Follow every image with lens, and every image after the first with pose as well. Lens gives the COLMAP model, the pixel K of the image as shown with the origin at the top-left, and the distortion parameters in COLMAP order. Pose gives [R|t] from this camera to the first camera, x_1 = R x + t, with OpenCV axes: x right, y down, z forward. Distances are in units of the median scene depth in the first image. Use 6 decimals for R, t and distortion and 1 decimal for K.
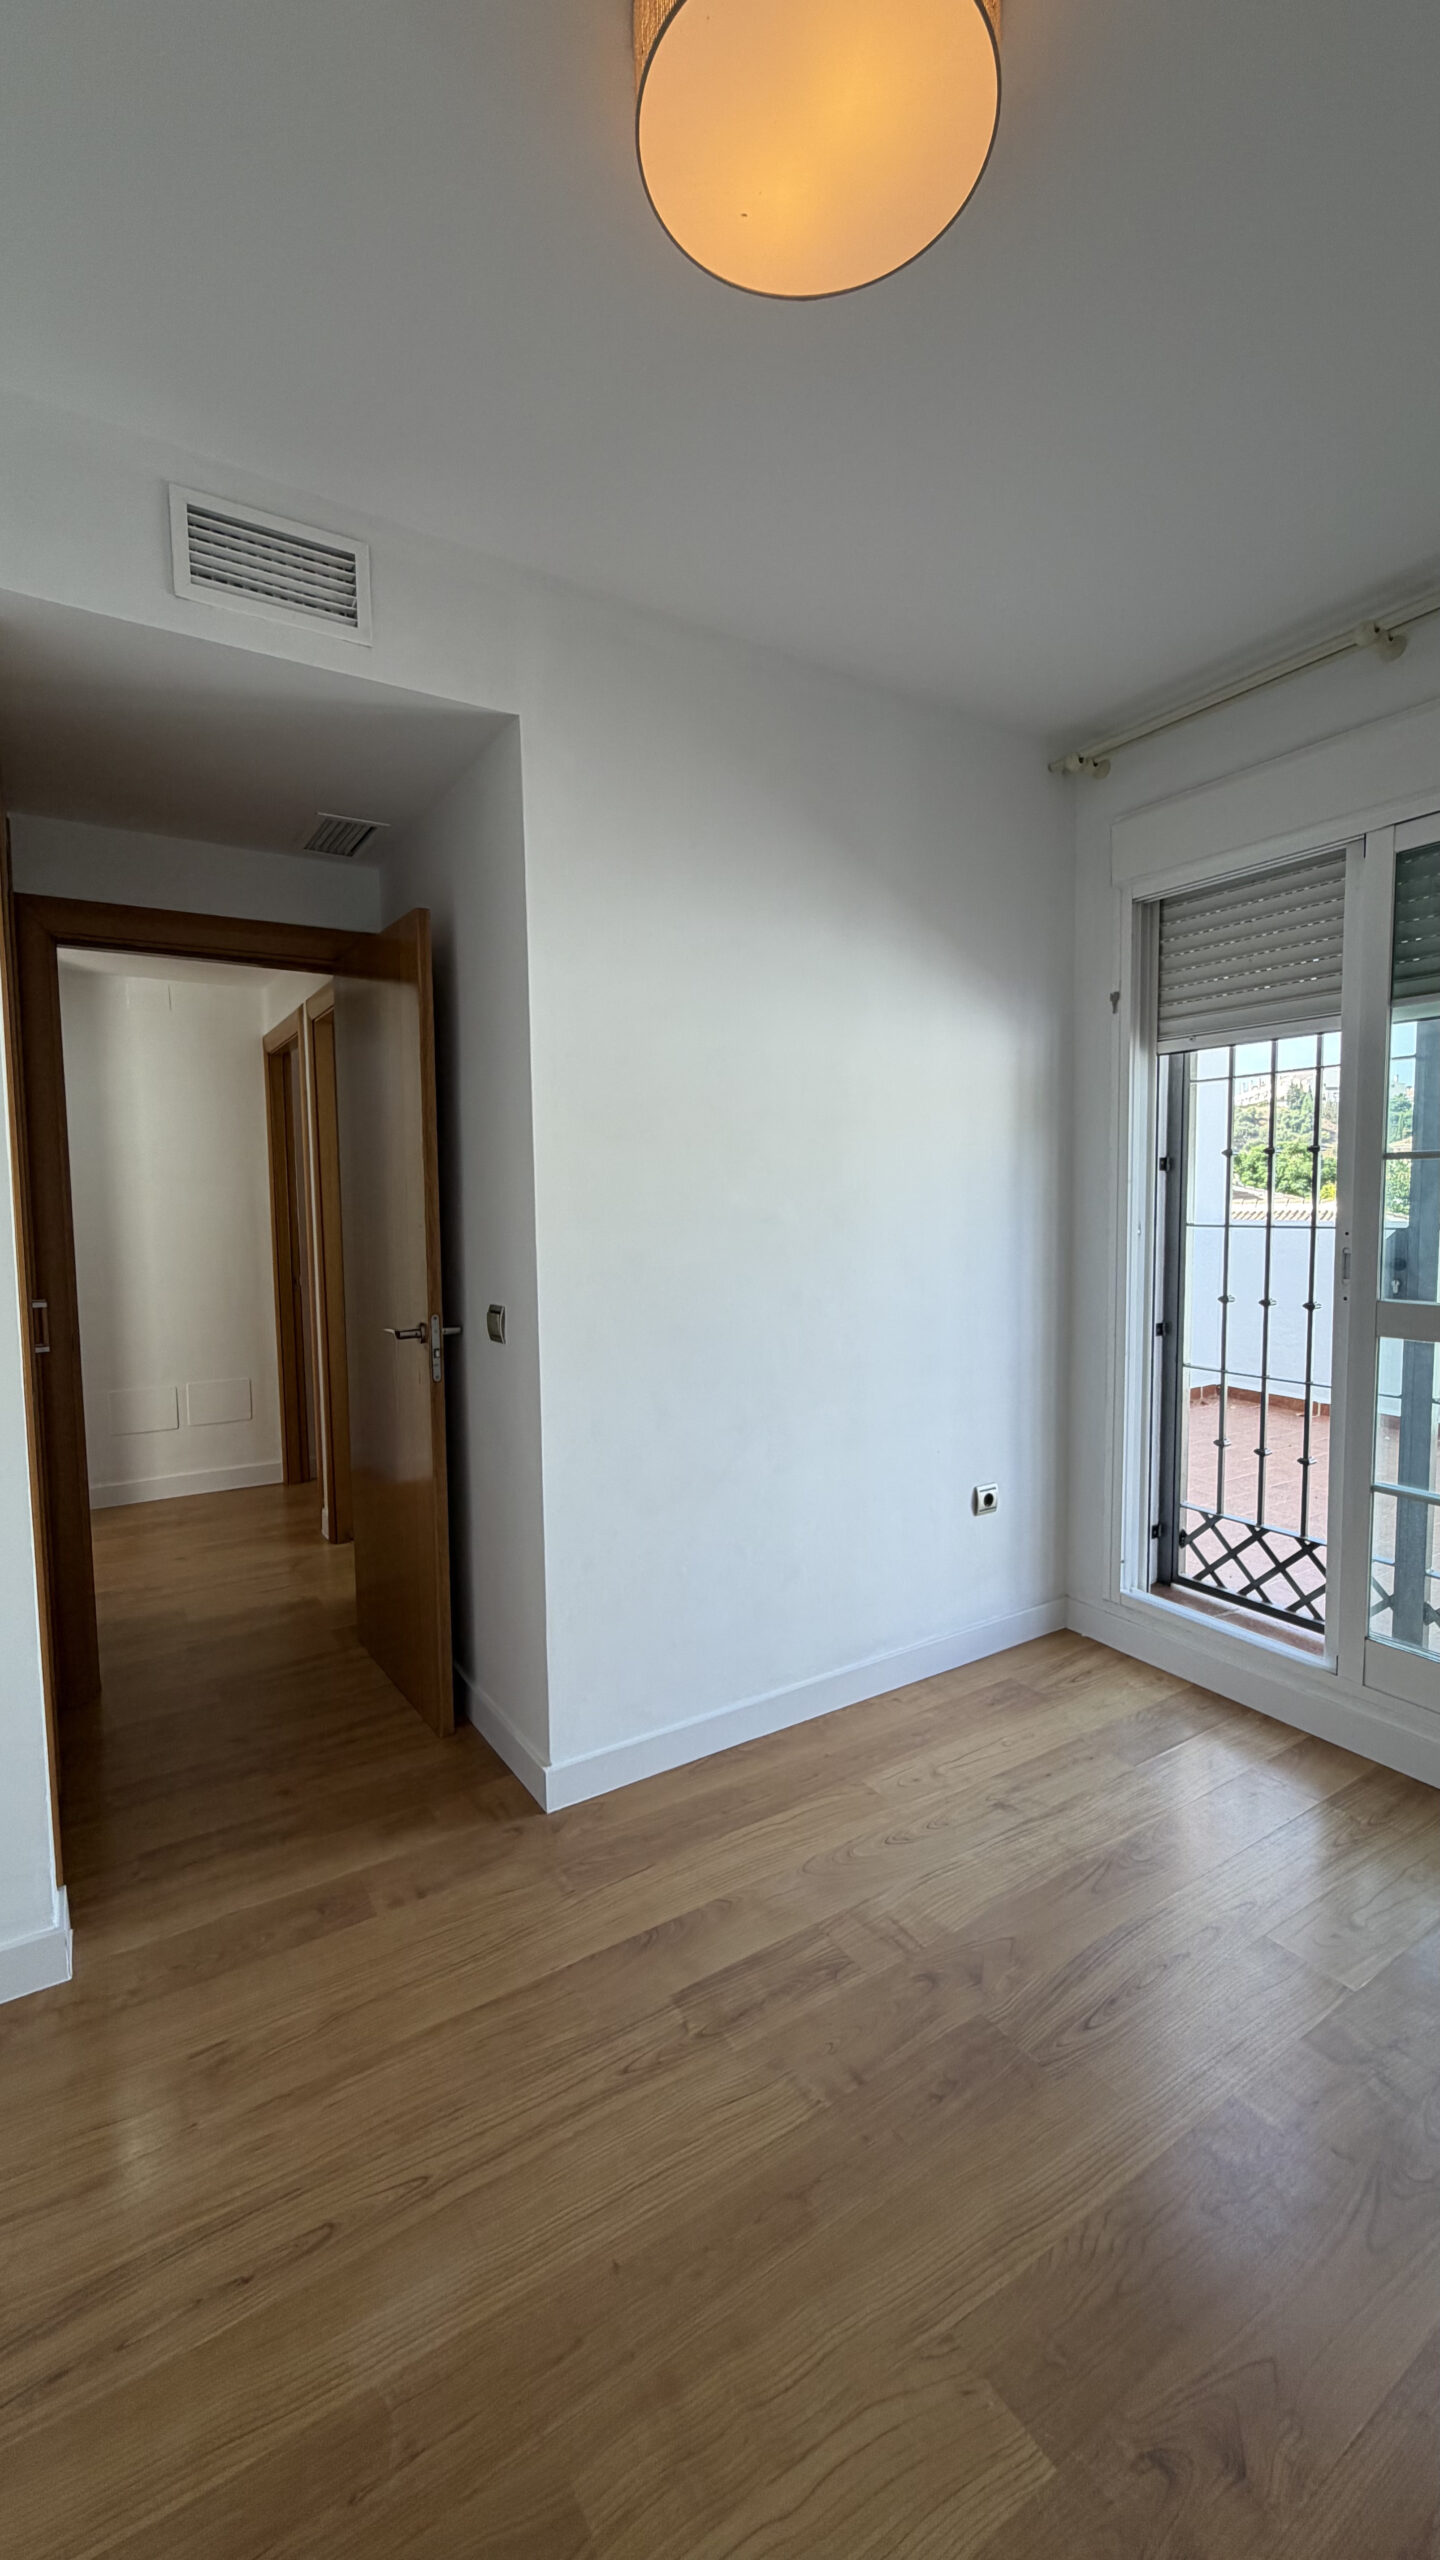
lens RADIAL K [[1019.2, 0, 712.3], [0, 1019.2, 1277.2], [0, 0, 1]] dist [-0.002954, 0.000859]
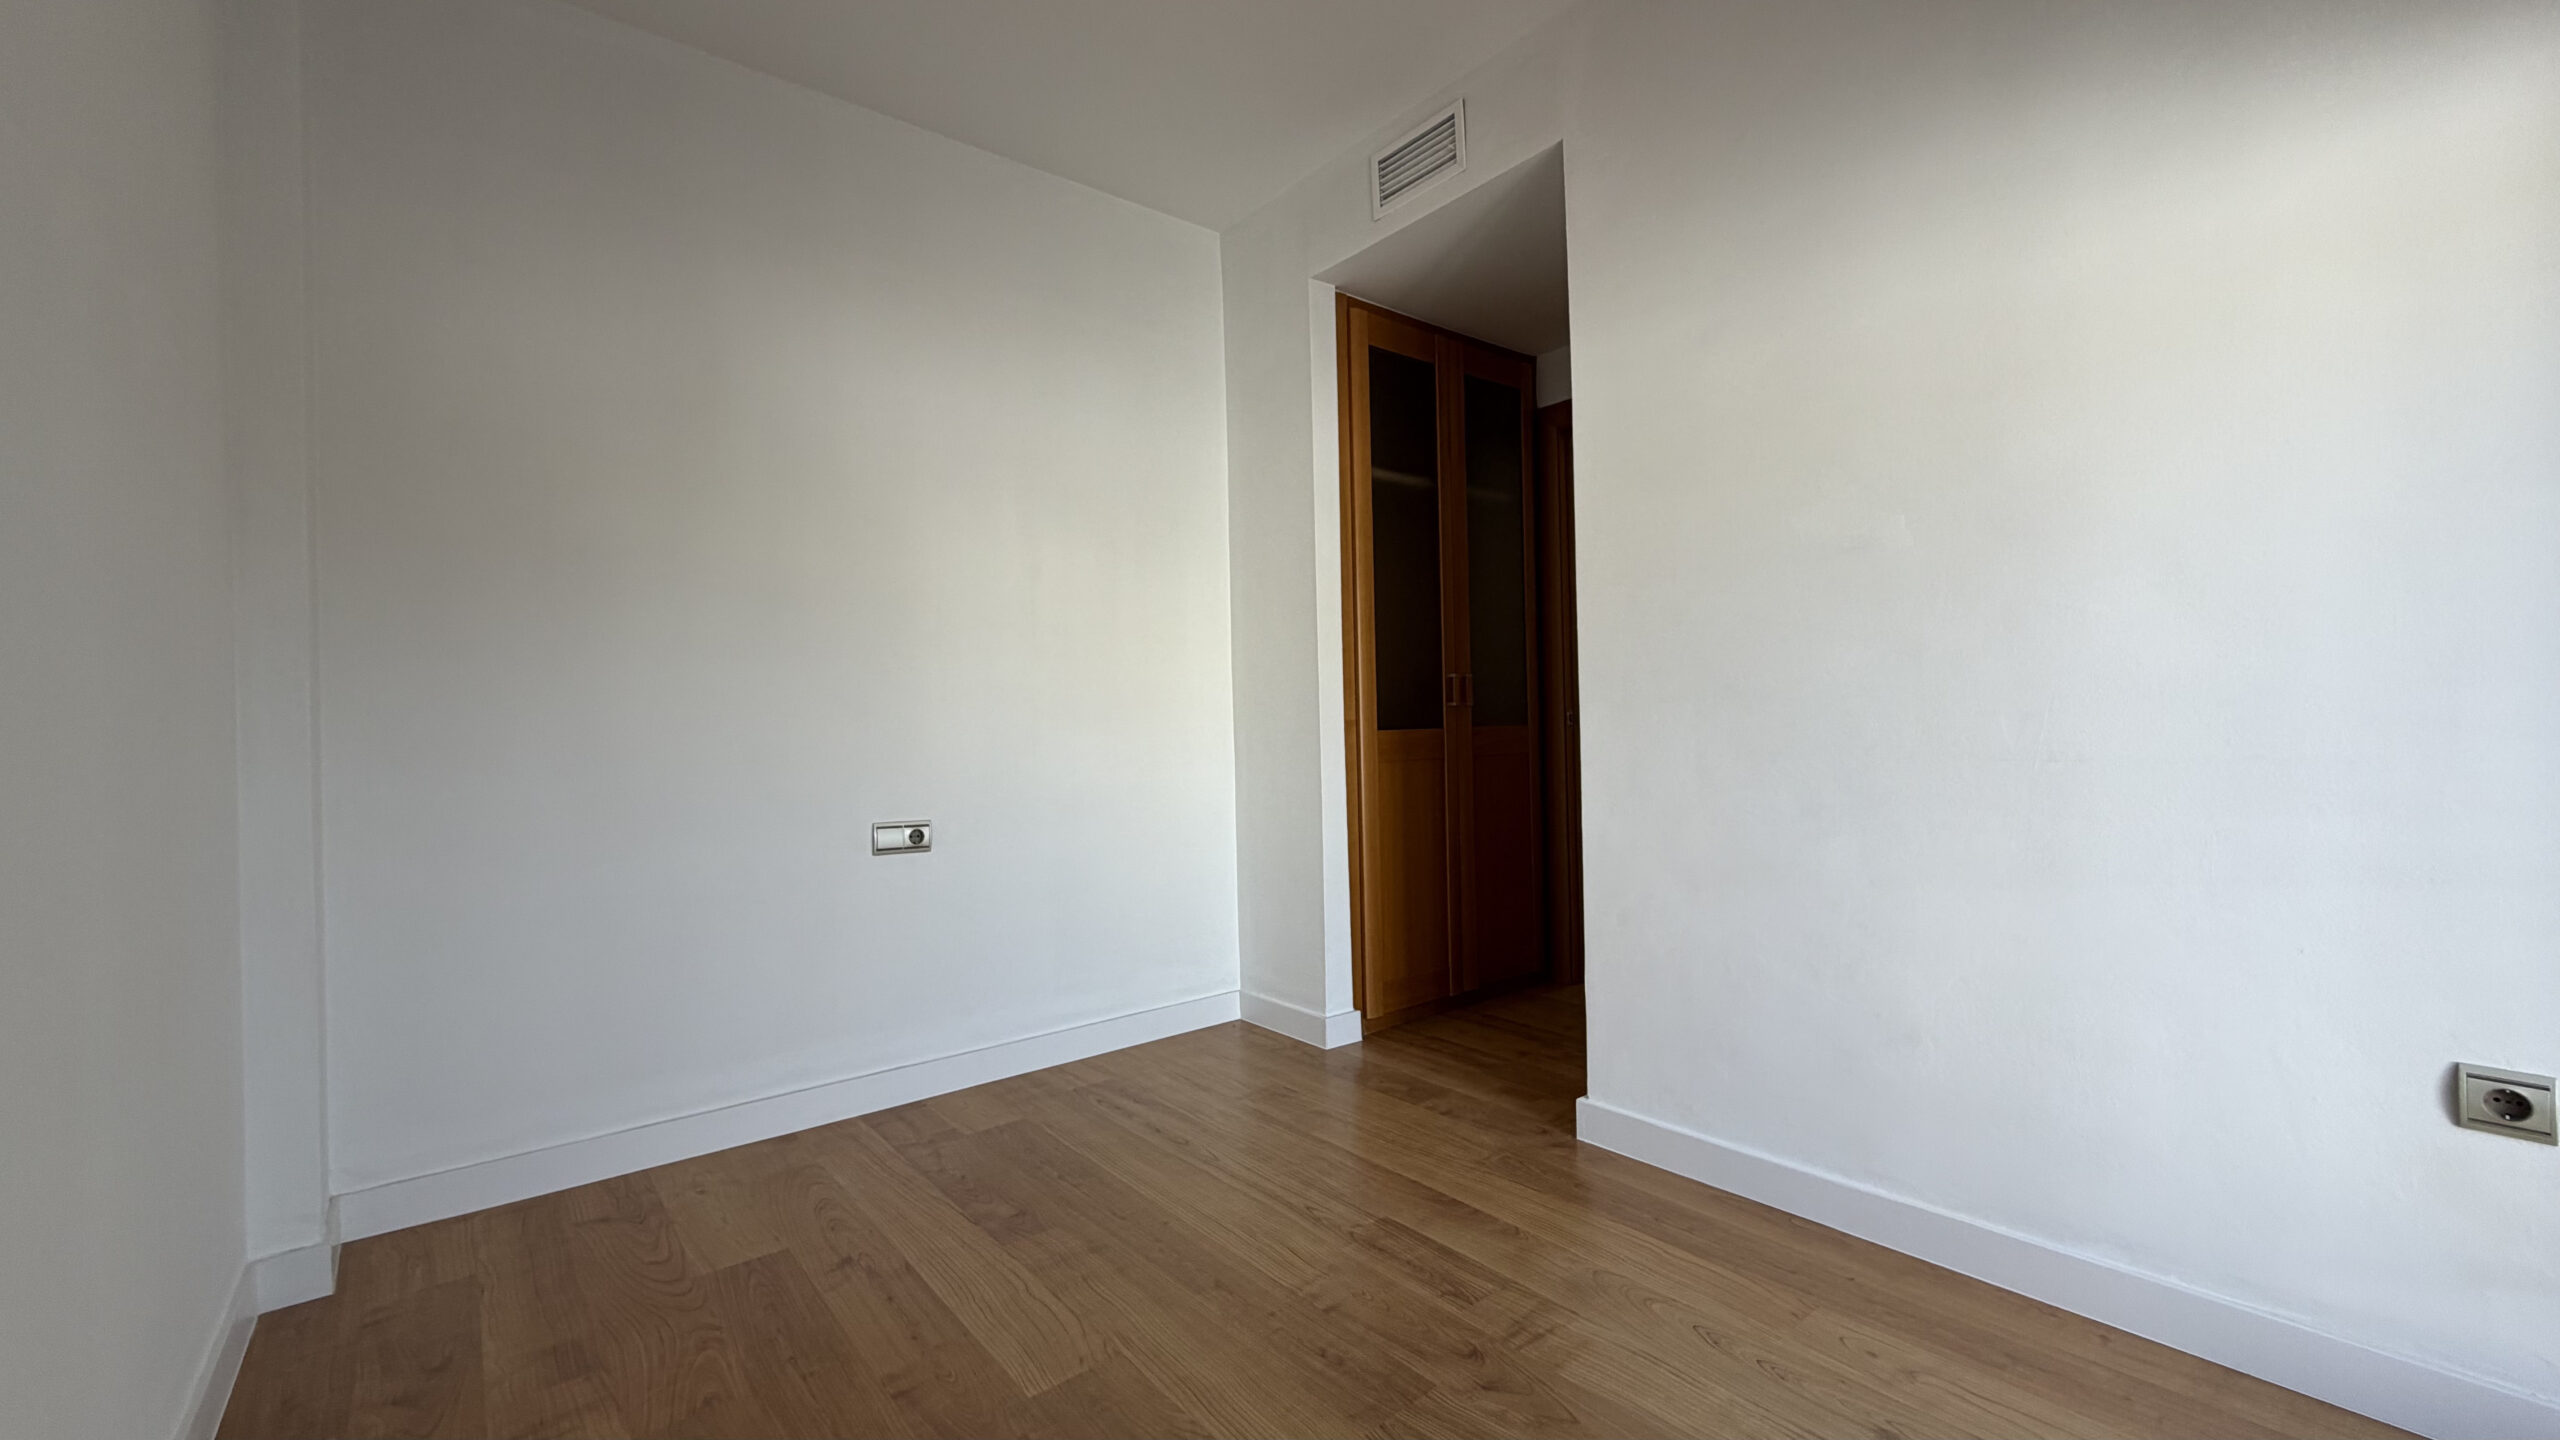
lens RADIAL K [[1019.2, 0, 1275.3], [0, 1019.2, 721.8], [0, 0, 1]] dist [-0.002954, 0.000859]
pose [[0.122417, 0.012689, -0.992398, 1.000032], [-0.055258, 0.998454, 0.005950, 0.123082], [0.990939, 0.054110, 0.122929, 0.632107]]
